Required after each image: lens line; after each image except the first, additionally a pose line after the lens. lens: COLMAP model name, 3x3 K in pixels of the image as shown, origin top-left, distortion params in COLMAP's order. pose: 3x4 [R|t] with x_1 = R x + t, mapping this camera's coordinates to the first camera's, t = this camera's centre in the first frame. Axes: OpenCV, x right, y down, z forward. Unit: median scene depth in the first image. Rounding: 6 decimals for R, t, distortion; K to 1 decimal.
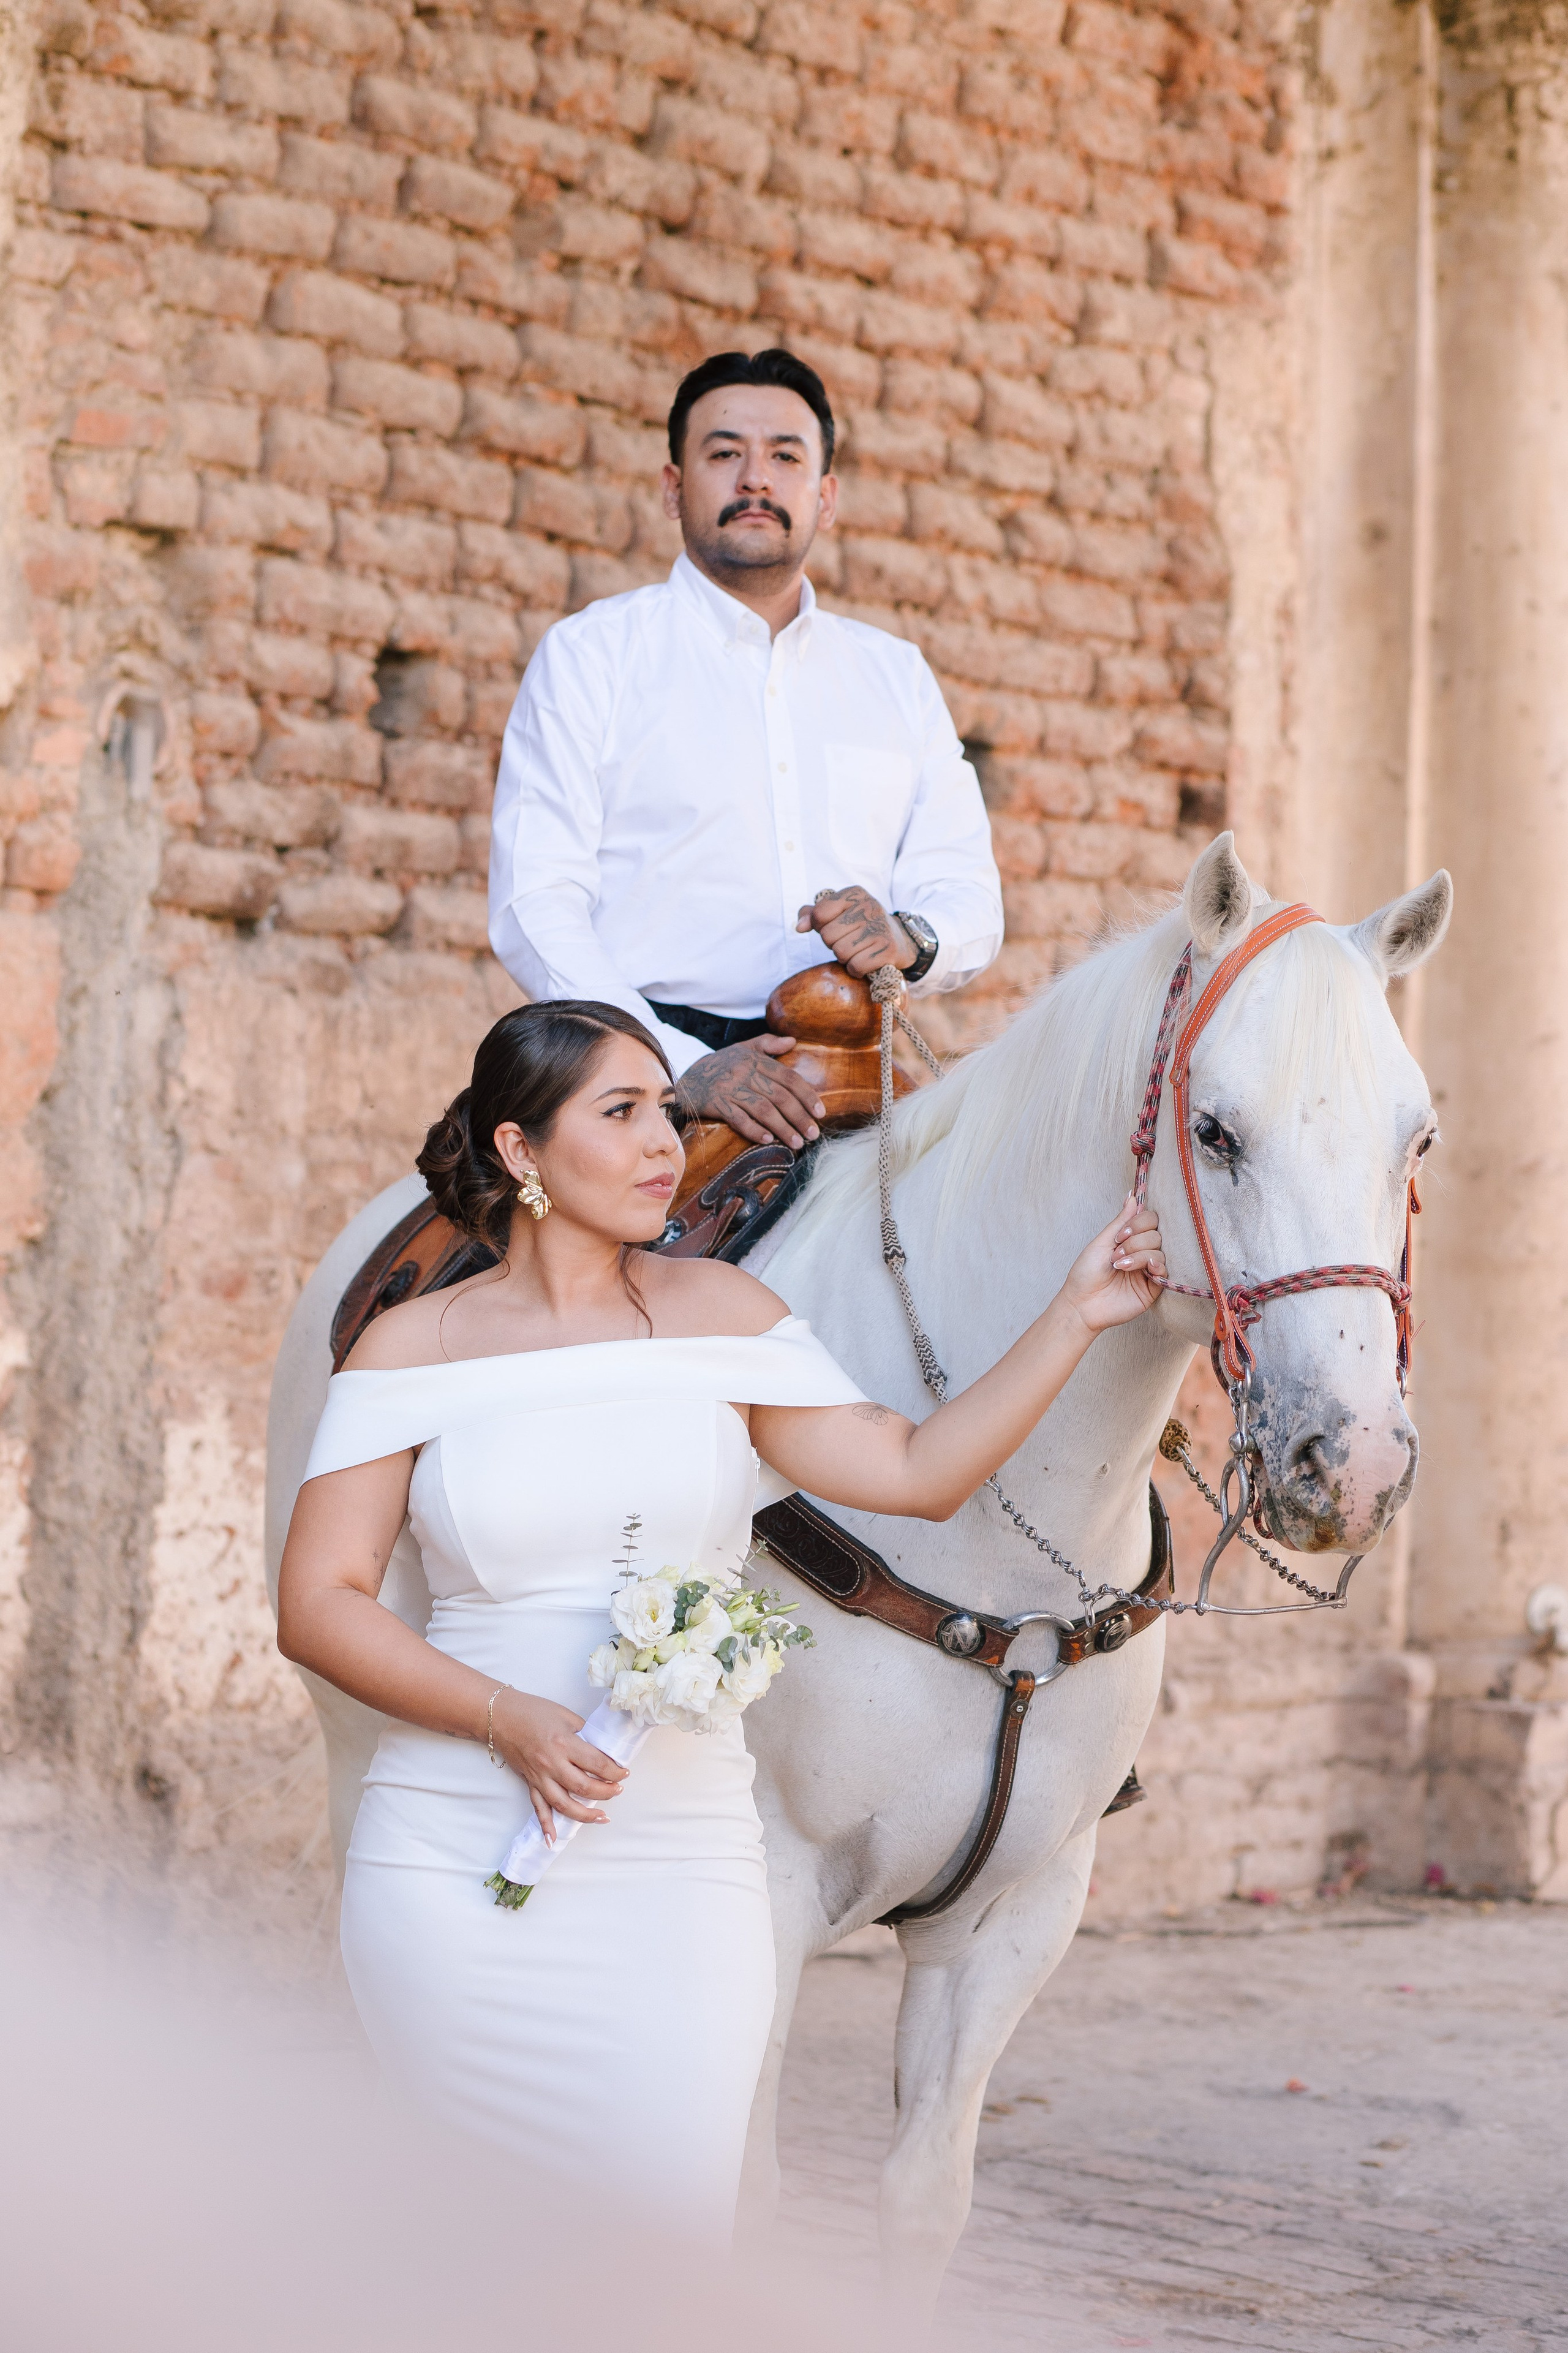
lens RADIAL K [[5794.4, 0, 781.0], [0, 5794.4, 1177.2], [0, 0, 1]] dist [-0.012698, 0.000000]
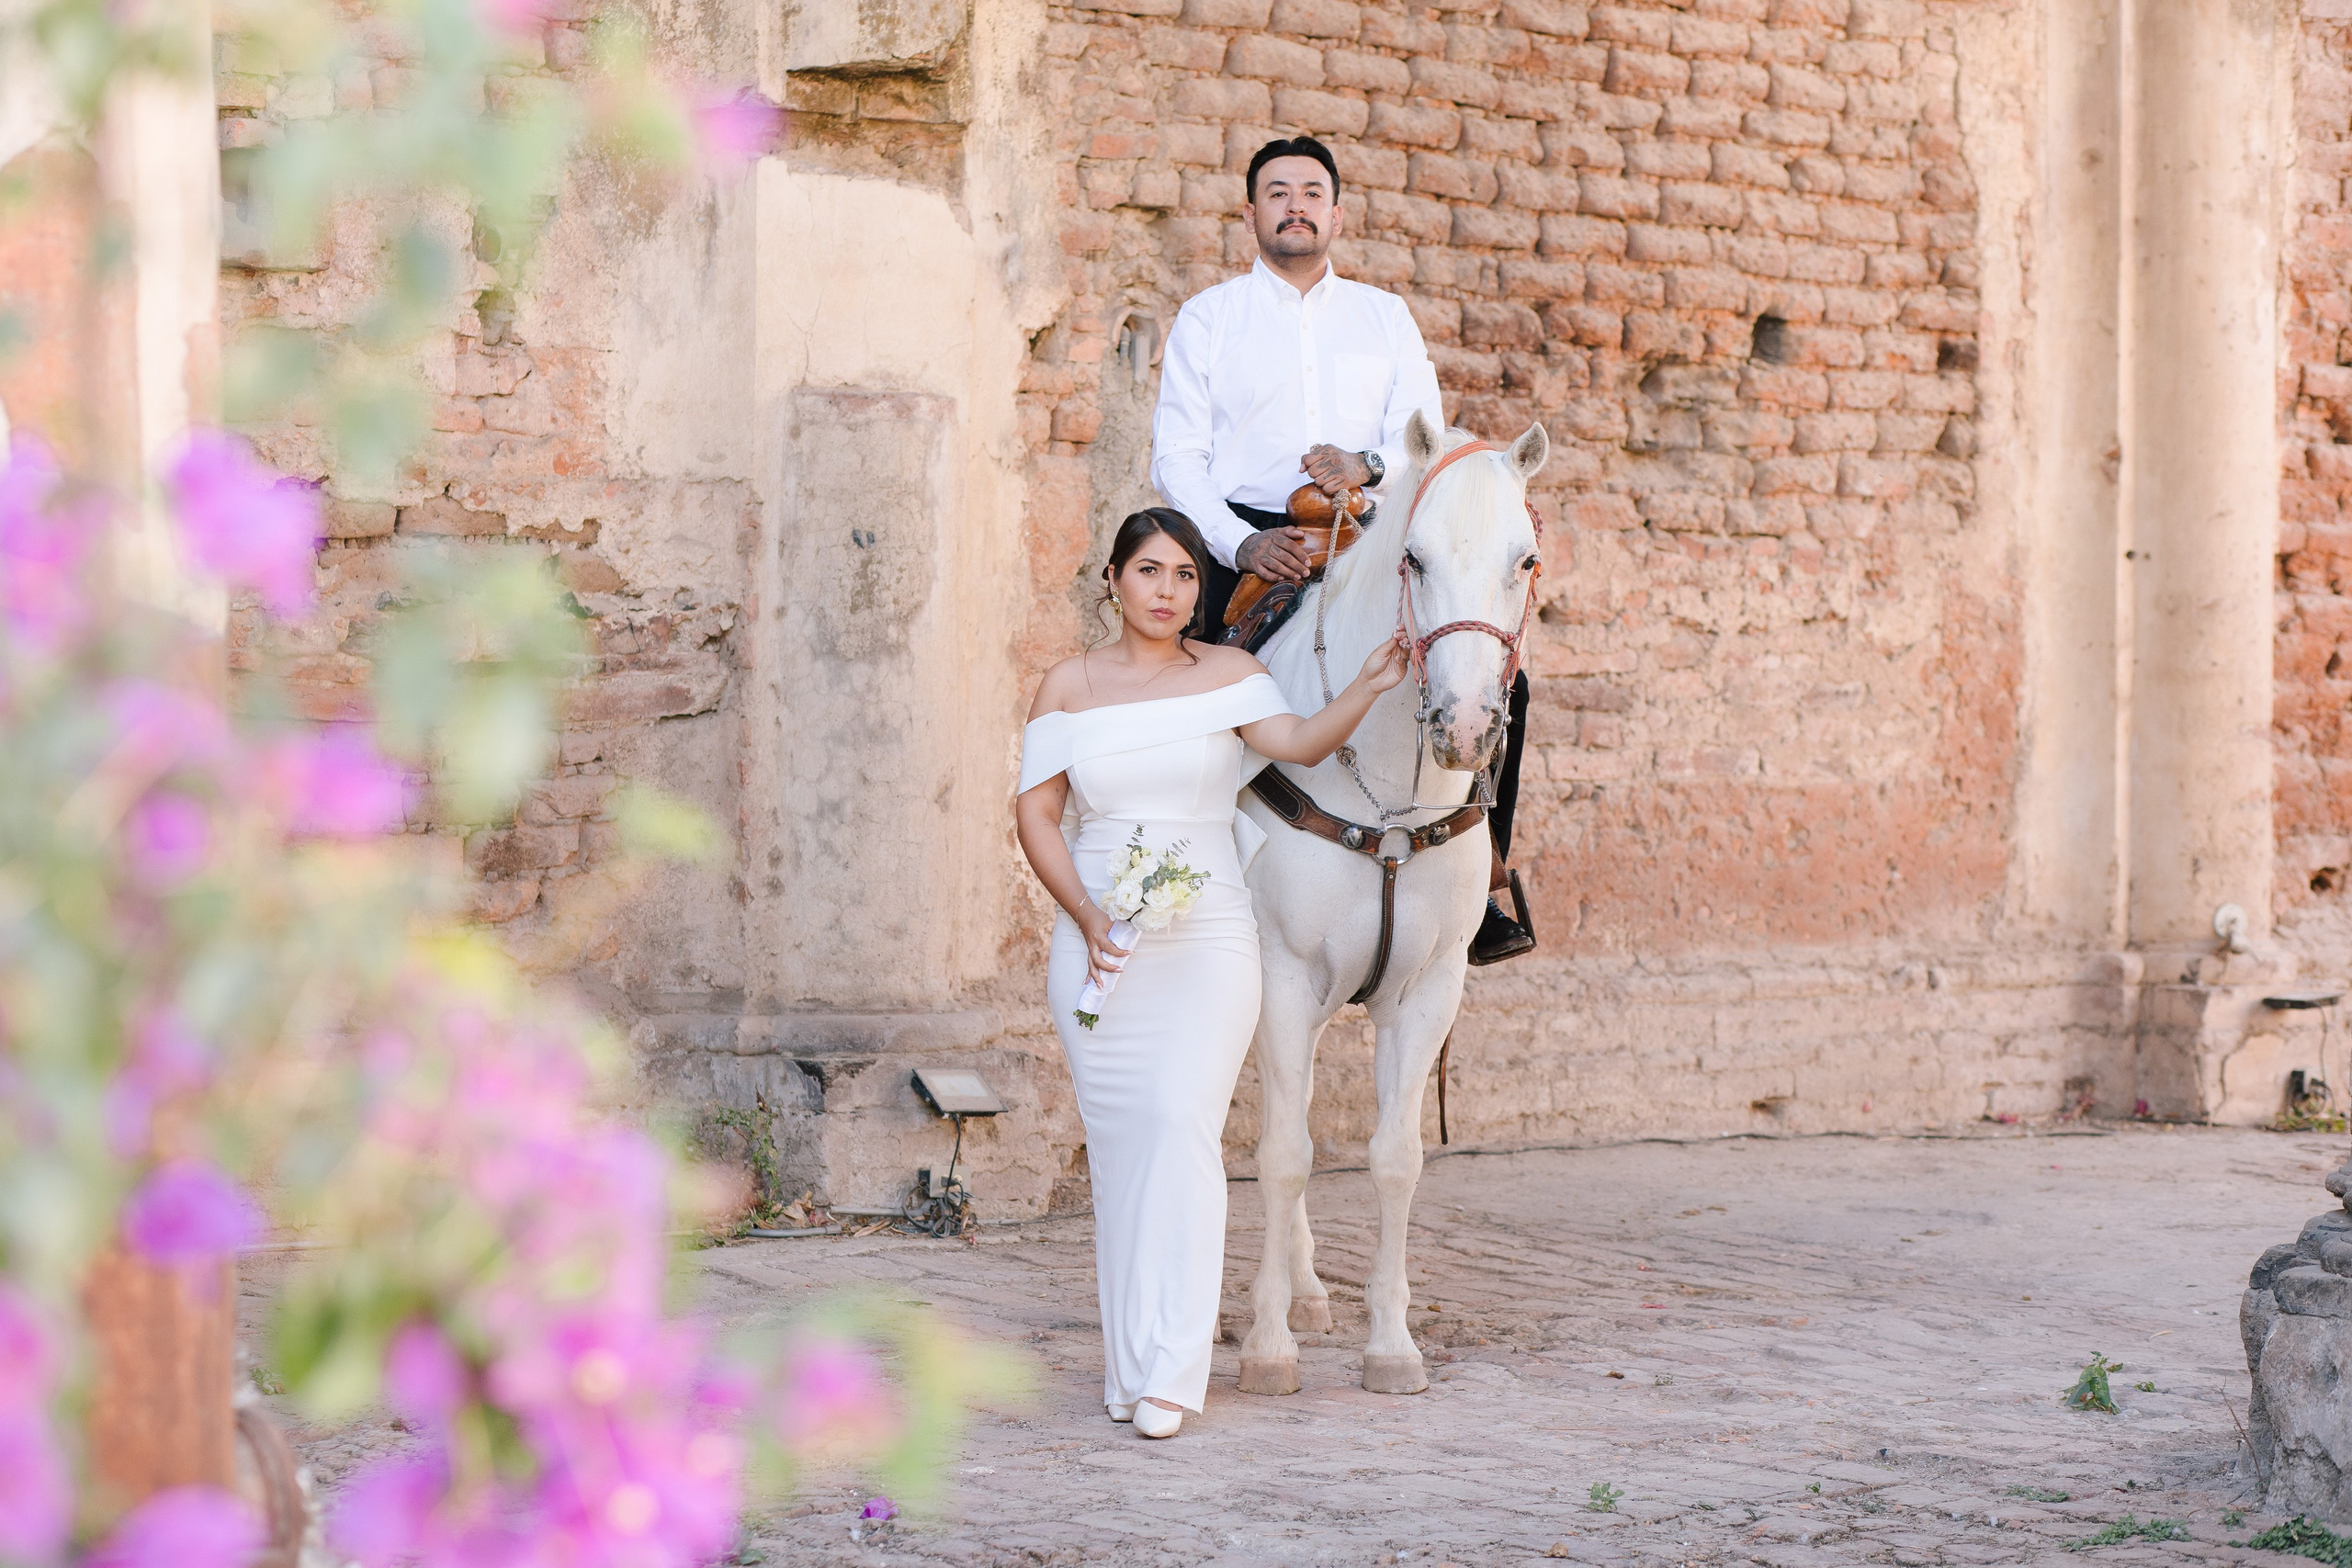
lens RADIAL K [[5791.8, 0, 1177.0], [0, 5791.8, 784.1], [0, 0, 1]] dist [-0.012698, 0.000000]
pose [[0.973154, -0.013944, -0.229730, 0.223057], [0.017391, 0.999764, 0.012986, 0.020444], [0.229495, -0.016633, 0.973168, -0.455410]]
